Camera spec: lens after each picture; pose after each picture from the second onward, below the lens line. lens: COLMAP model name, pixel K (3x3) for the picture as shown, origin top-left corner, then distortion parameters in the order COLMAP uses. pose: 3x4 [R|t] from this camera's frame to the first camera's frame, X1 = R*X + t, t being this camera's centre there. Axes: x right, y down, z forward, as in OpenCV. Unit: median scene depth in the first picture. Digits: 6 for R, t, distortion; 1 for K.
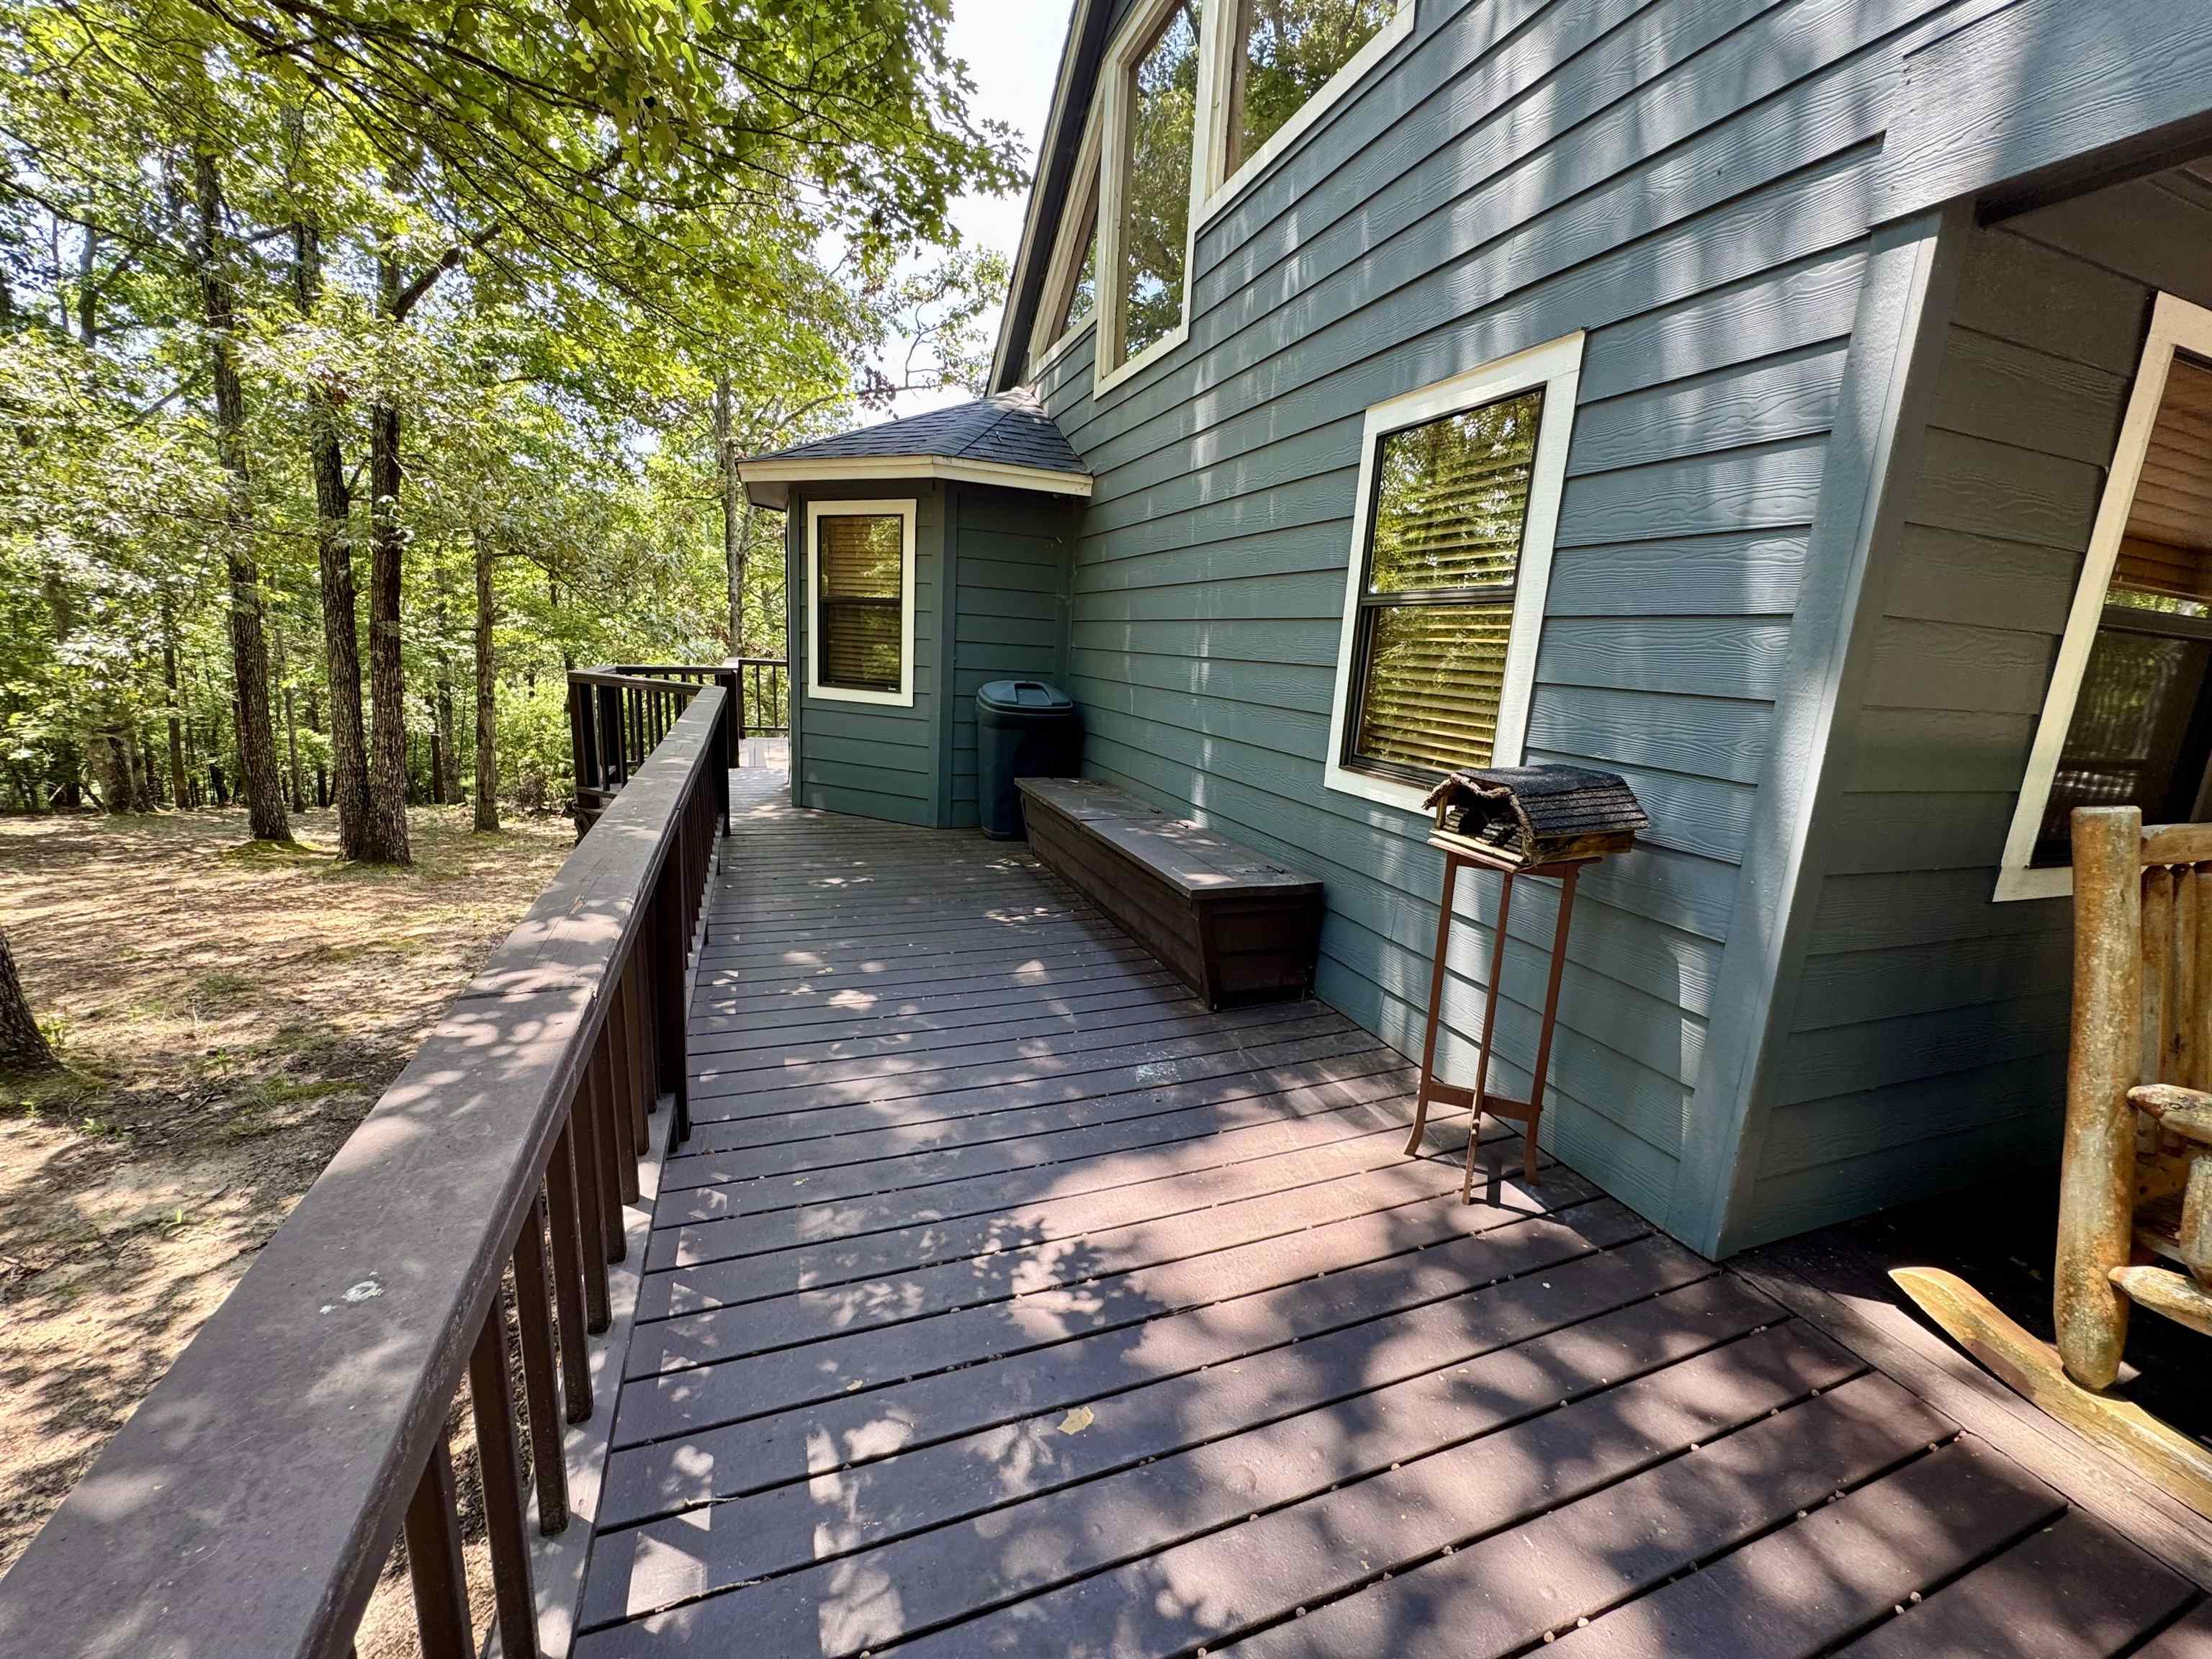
lens RADIAL K [[890.9, 0, 1113.2], [0, 890.9, 832.1], [0, 0, 1]] dist [-0.002984, 0.000334]
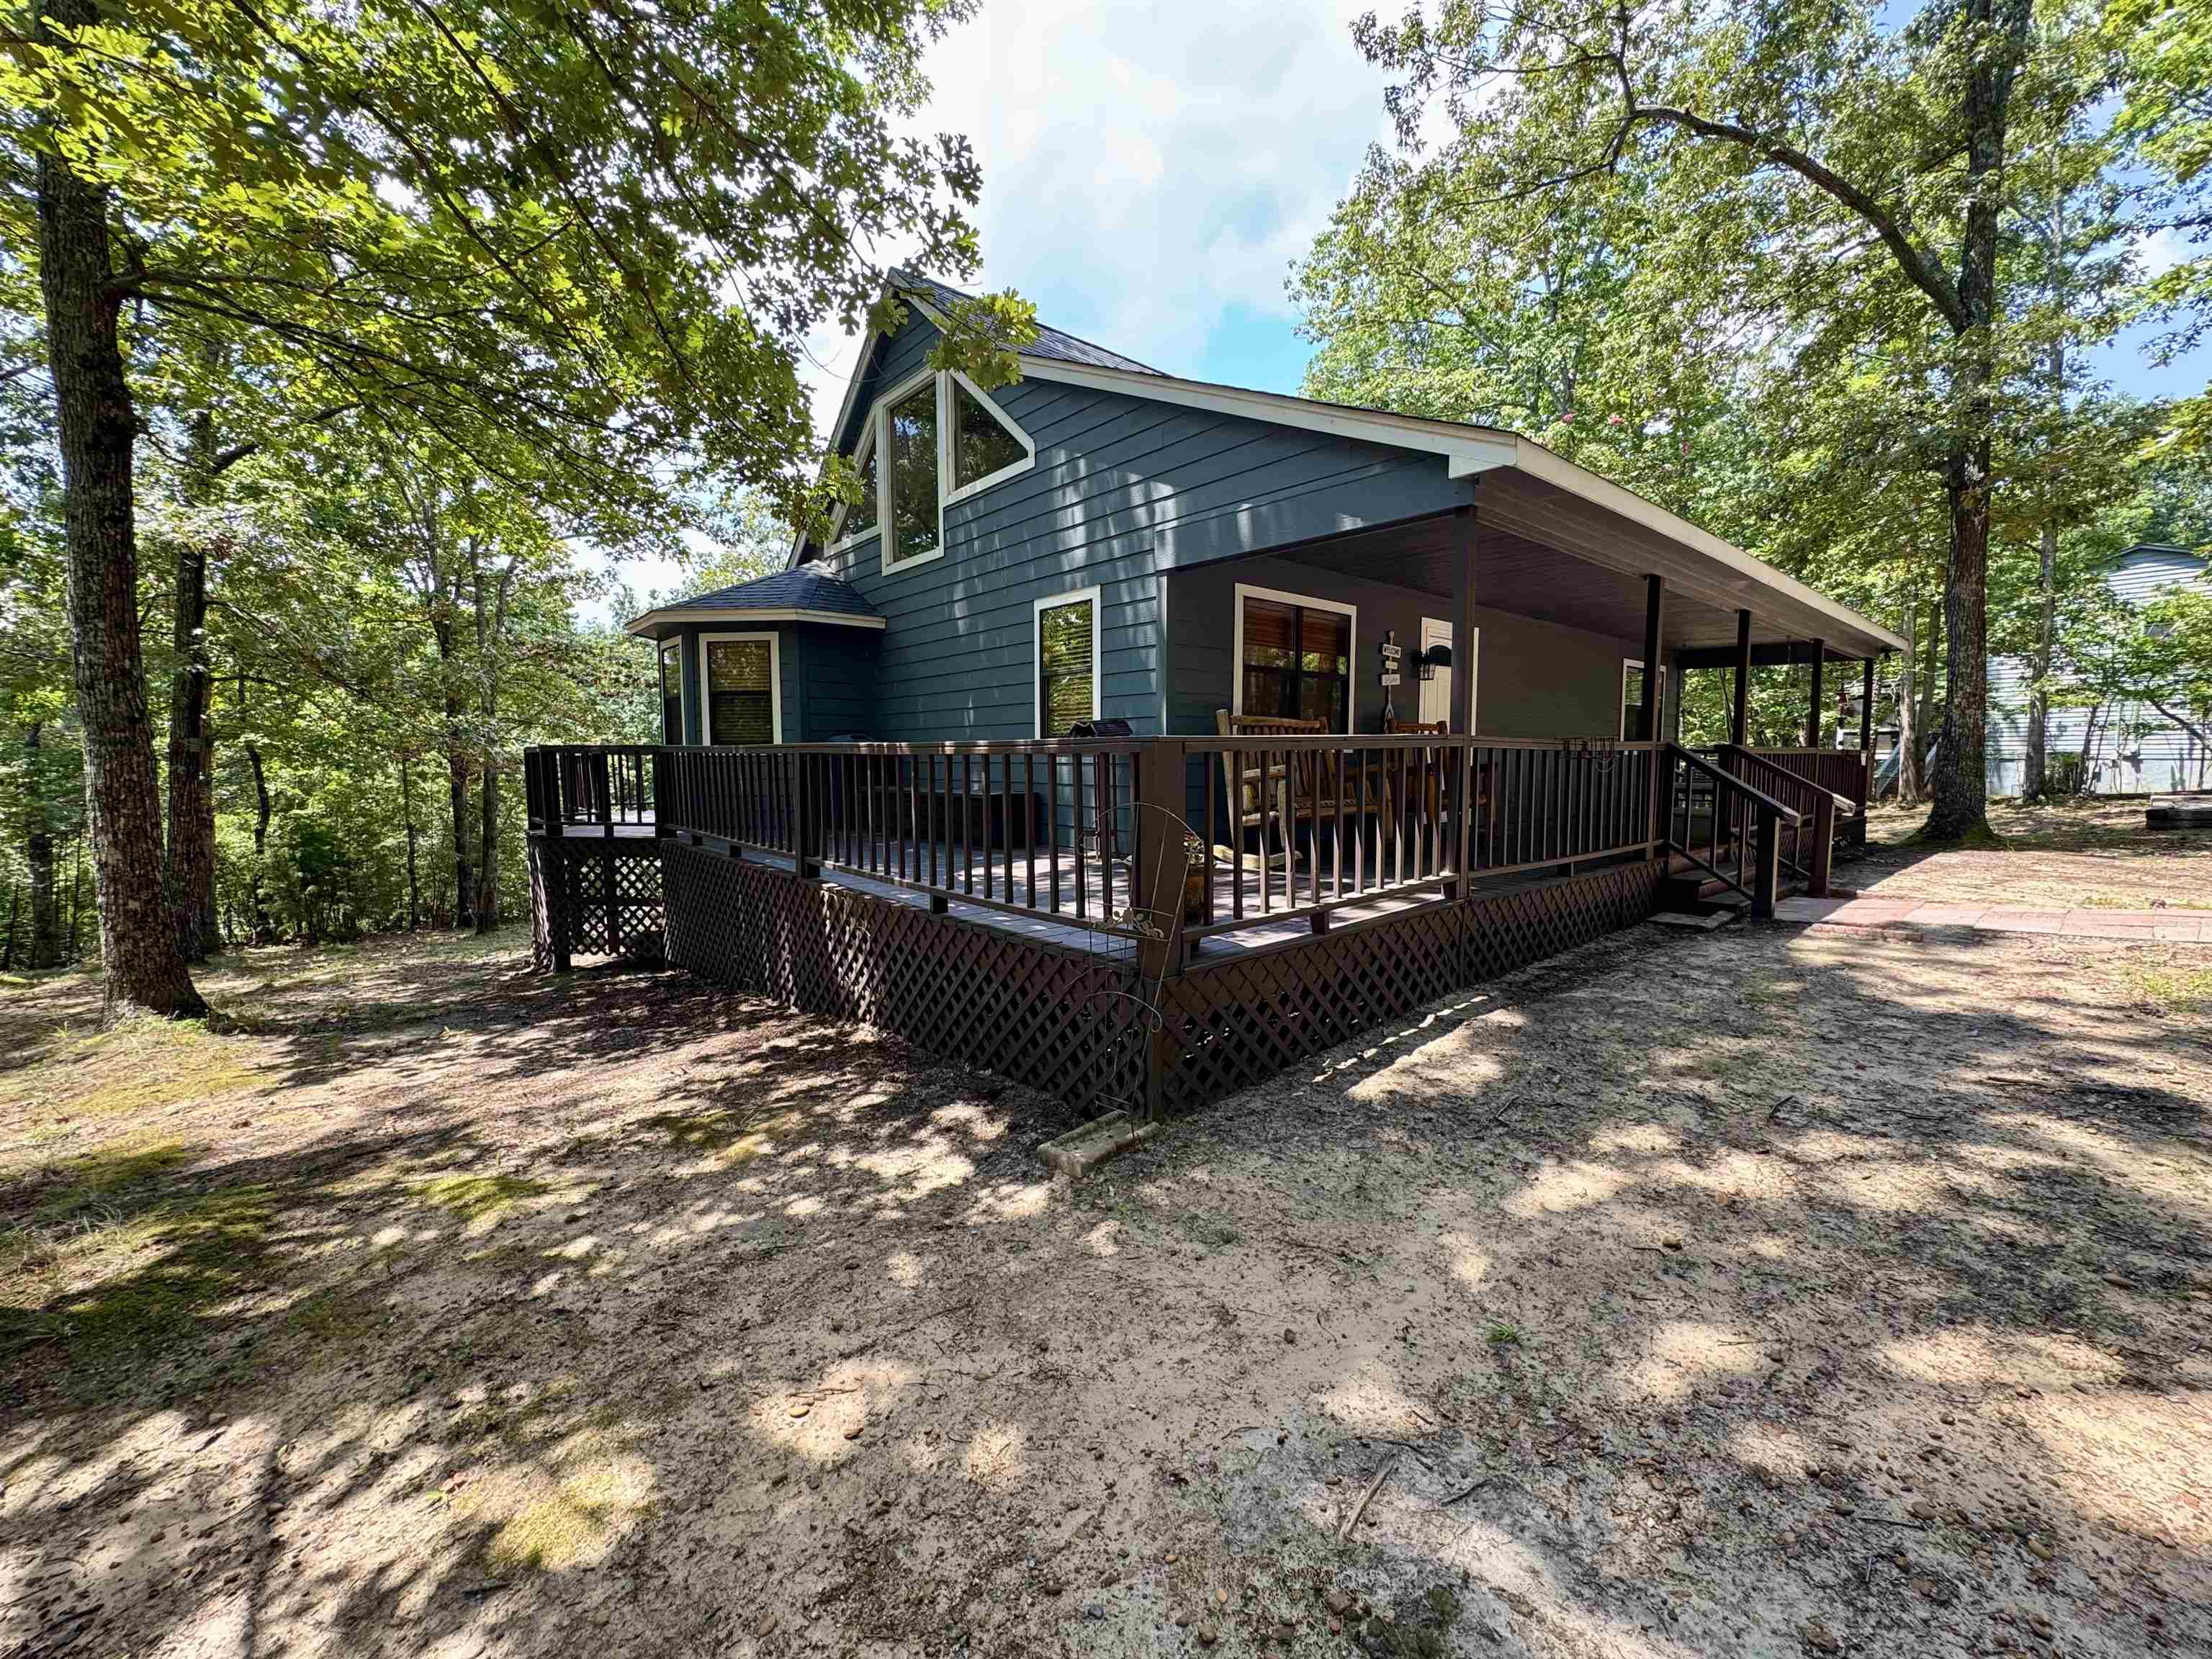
lens RADIAL K [[890.9, 0, 1106.0], [0, 890.9, 836.5], [0, 0, 1]] dist [-0.002984, 0.000334]
pose [[0.942187, -0.087158, 0.323553, -0.292731], [0.122105, 0.988492, -0.089292, 0.320317], [-0.312047, 0.123637, 0.941987, -0.995341]]
